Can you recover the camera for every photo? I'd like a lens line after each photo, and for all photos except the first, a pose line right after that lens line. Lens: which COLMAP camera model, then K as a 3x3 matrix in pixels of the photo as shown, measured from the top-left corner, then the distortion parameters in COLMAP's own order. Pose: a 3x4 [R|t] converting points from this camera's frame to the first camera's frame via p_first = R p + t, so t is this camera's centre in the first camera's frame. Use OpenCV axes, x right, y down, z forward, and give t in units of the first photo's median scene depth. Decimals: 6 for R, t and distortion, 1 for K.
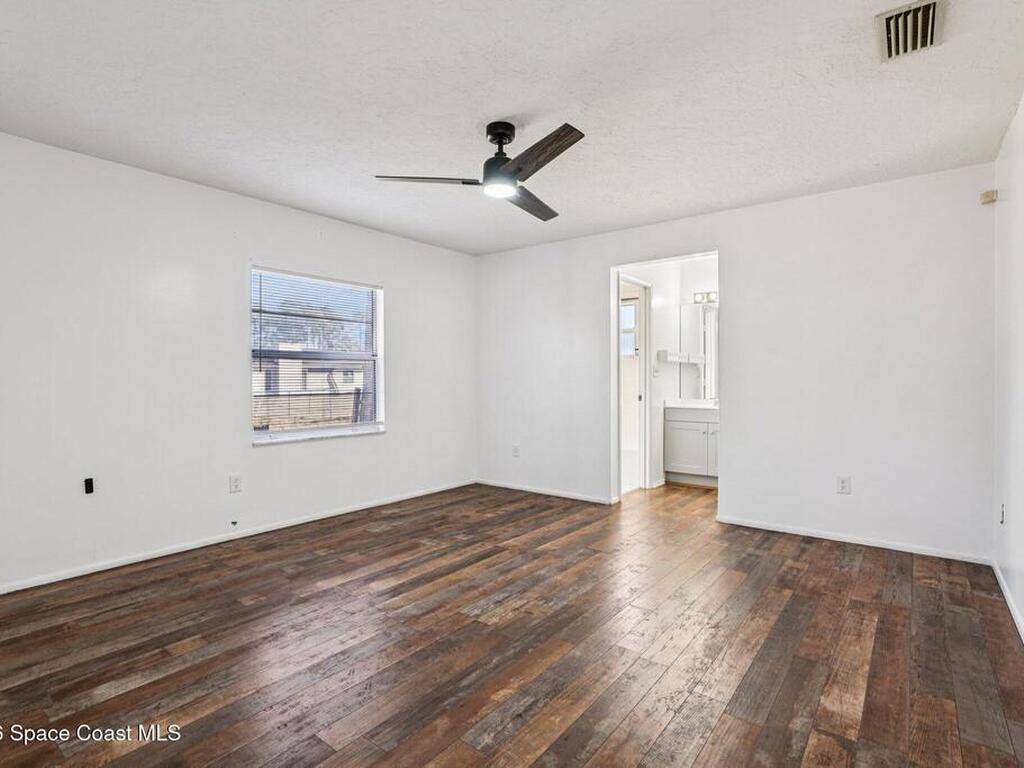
lens RADIAL K [[526.8, 0, 512.3], [0, 526.8, 377.5], [0, 0, 1]] dist [-0.035617, 0.013156]
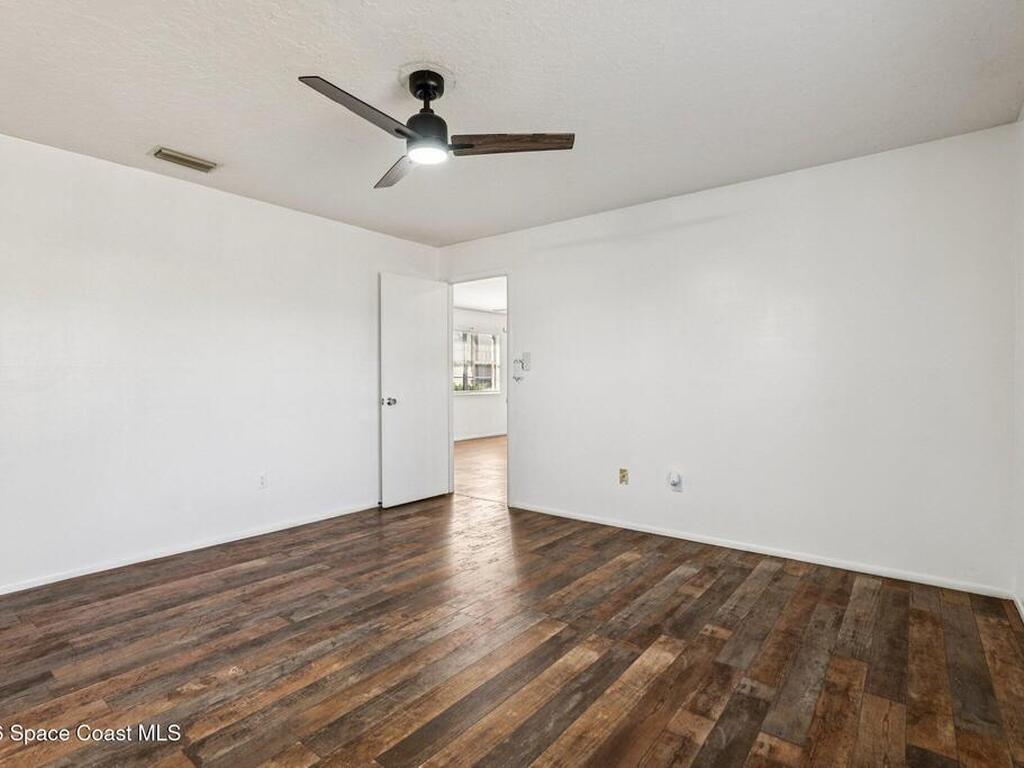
lens RADIAL K [[526.8, 0, 512.3], [0, 526.8, 377.5], [0, 0, 1]] dist [-0.035617, 0.013156]
pose [[-0.999994, 0.001183, -0.003256, -0.154930], [0.001185, 0.999999, -0.000640, 0.000370], [0.003255, -0.000643, -0.999994, 1.838734]]
